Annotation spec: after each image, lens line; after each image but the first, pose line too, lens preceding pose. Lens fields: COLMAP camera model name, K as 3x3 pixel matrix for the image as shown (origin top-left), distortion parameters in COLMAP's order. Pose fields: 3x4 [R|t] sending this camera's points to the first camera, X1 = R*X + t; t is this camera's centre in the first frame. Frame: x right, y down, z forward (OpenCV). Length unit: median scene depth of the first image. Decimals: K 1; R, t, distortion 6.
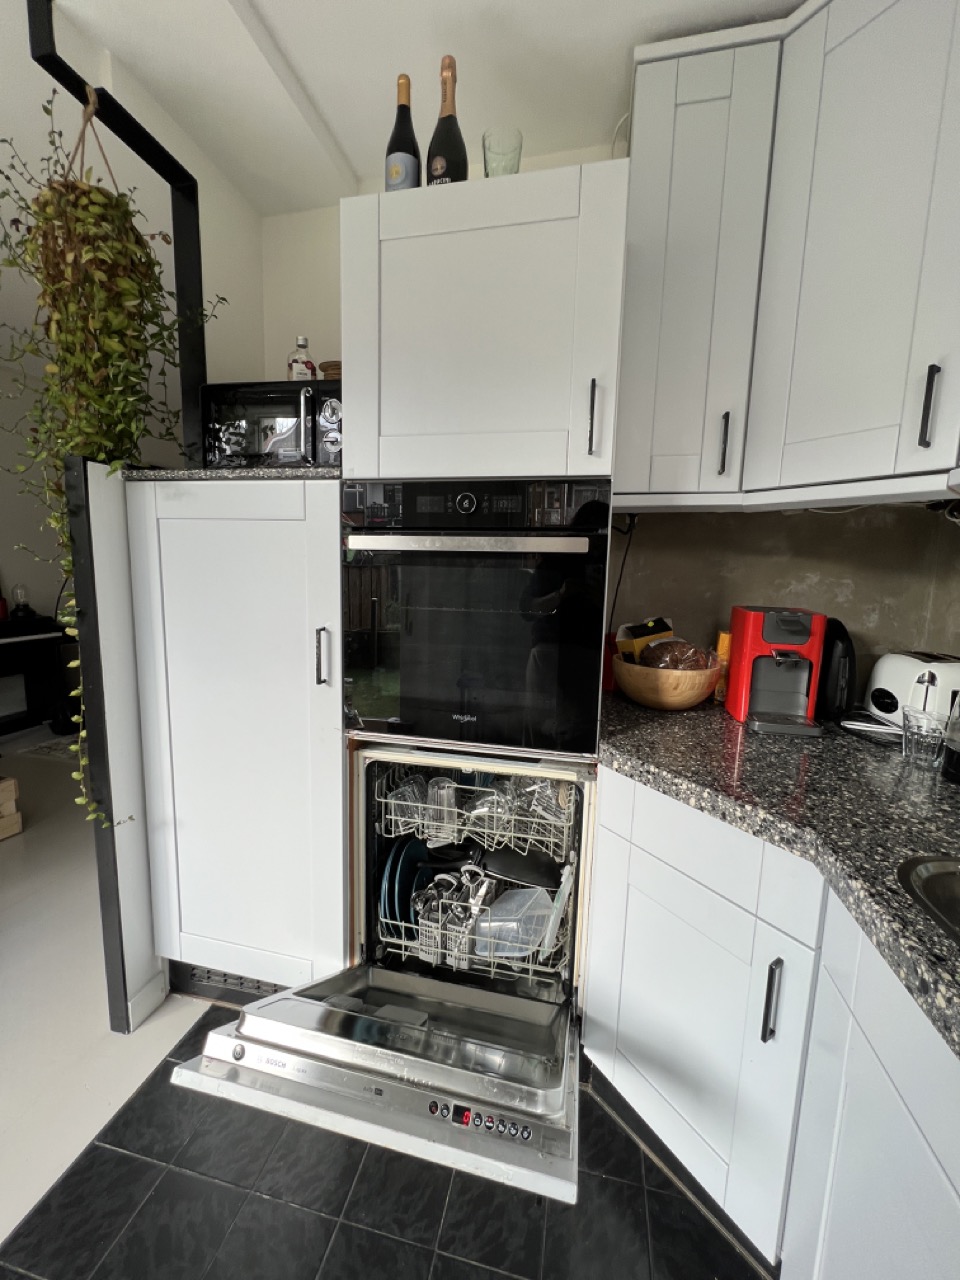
lens RADIAL K [[510.9, 0, 478.2], [0, 510.9, 637.9], [0, 0, 1]] dist [-0.000452, -0.000031]
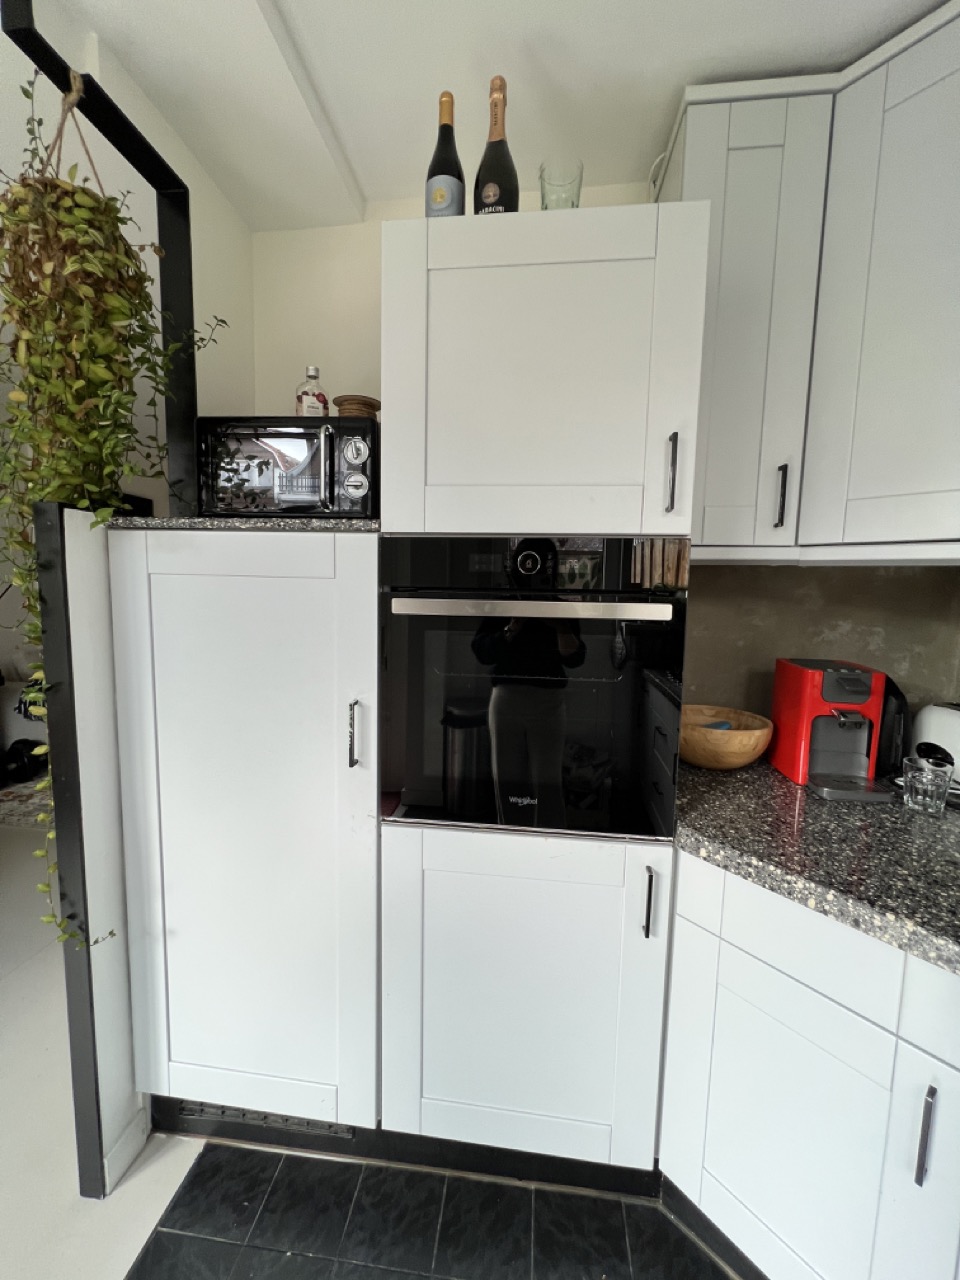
lens RADIAL K [[510.9, 0, 479.3], [0, 510.9, 638.0], [0, 0, 1]] dist [-0.000452, -0.000031]
pose [[0.994539, -0.016505, 0.103048, -0.186777], [0.019812, 0.999318, -0.031149, -0.097732], [-0.102464, 0.033021, 0.994188, 0.115808]]
